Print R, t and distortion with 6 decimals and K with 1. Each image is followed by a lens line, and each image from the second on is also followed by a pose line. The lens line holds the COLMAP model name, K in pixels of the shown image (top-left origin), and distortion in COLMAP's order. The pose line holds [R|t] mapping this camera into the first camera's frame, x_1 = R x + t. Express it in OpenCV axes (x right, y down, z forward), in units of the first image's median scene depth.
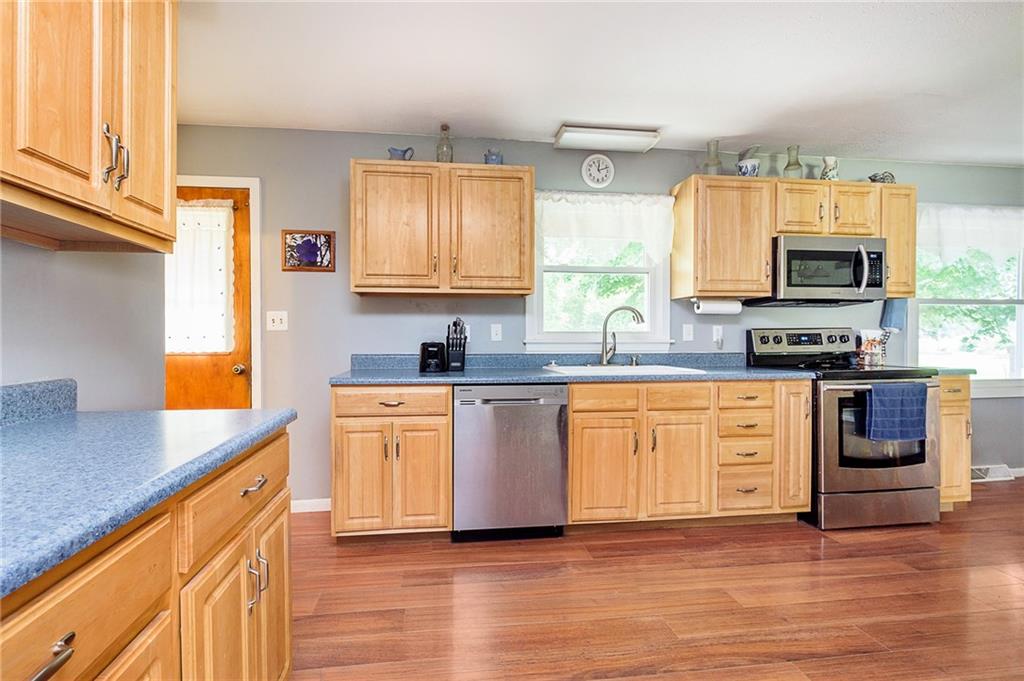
lens RADIAL K [[449.3, 0, 485.2], [0, 449.3, 340.1], [0, 0, 1]] dist [-0.009219, -0.000124]
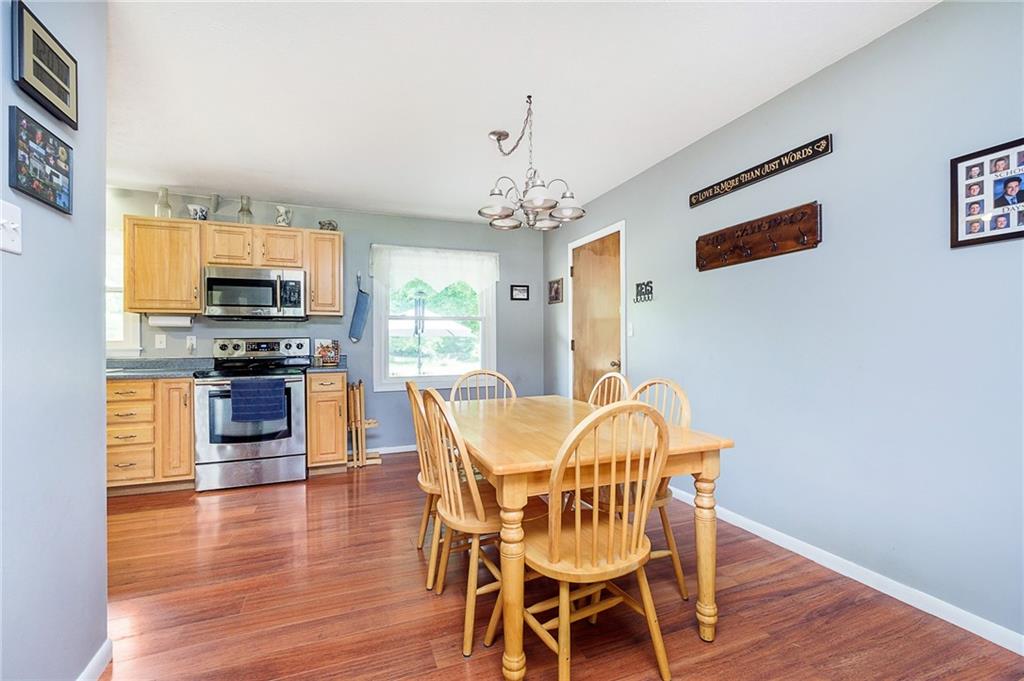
lens RADIAL K [[449.3, 0, 504.9], [0, 449.3, 340.0], [0, 0, 1]] dist [-0.009219, -0.000124]
pose [[0.967776, -0.000889, 0.251811, 1.155598], [0.004344, 0.999904, -0.013165, -0.001184], [-0.251775, 0.013835, 0.967687, -0.453344]]
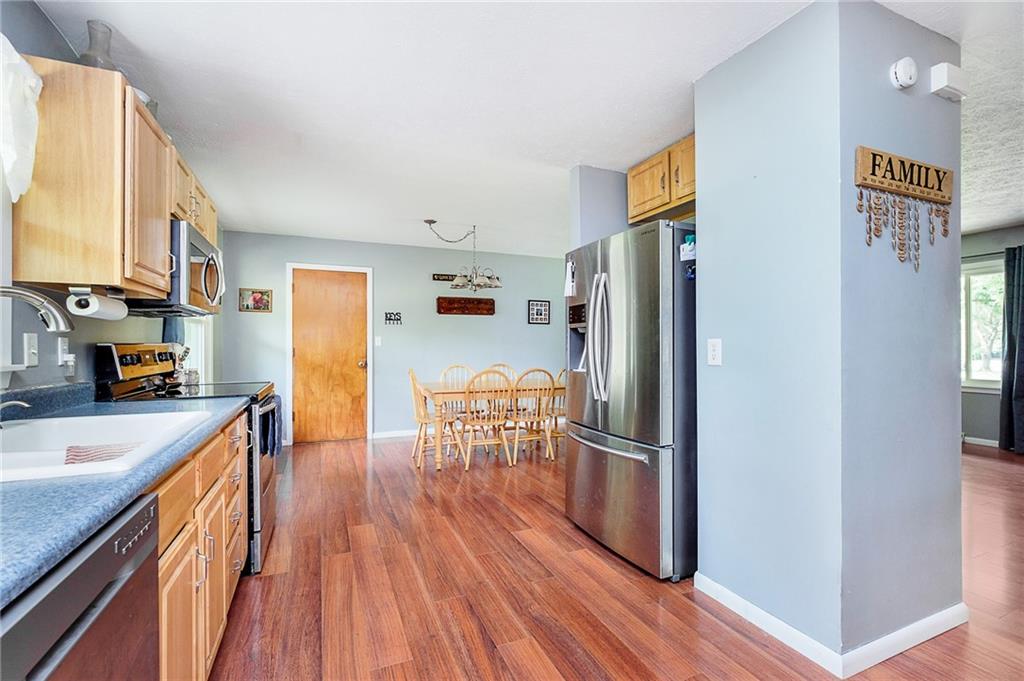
lens RADIAL K [[449.3, 0, 517.7], [0, 449.3, 348.6], [0, 0, 1]] dist [-0.009219, -0.000124]
pose [[-0.290894, -0.001482, 0.956754, -0.215948], [0.007065, 0.999968, 0.003696, -0.017616], [-0.956729, 0.007834, -0.290874, 0.671137]]
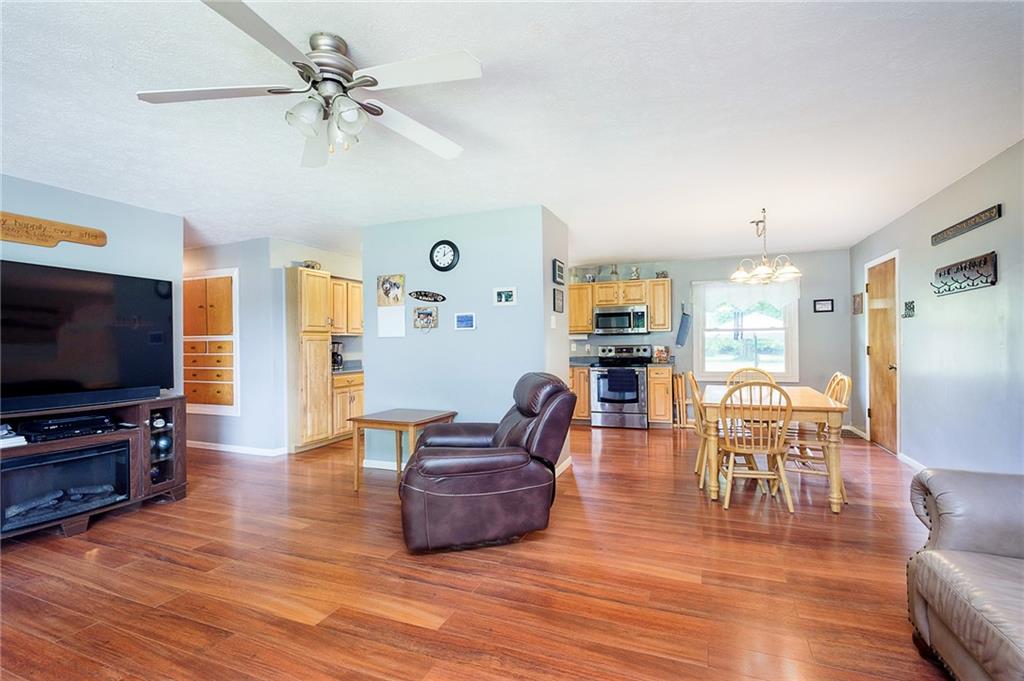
lens RADIAL K [[449.3, 0, 522.8], [0, 449.3, 345.8], [0, 0, 1]] dist [-0.009219, -0.000124]
pose [[0.891676, 0.003513, -0.452660, 1.386326], [-0.003004, 0.999994, 0.001844, -0.033734], [0.452663, -0.000284, 0.891681, -1.261512]]
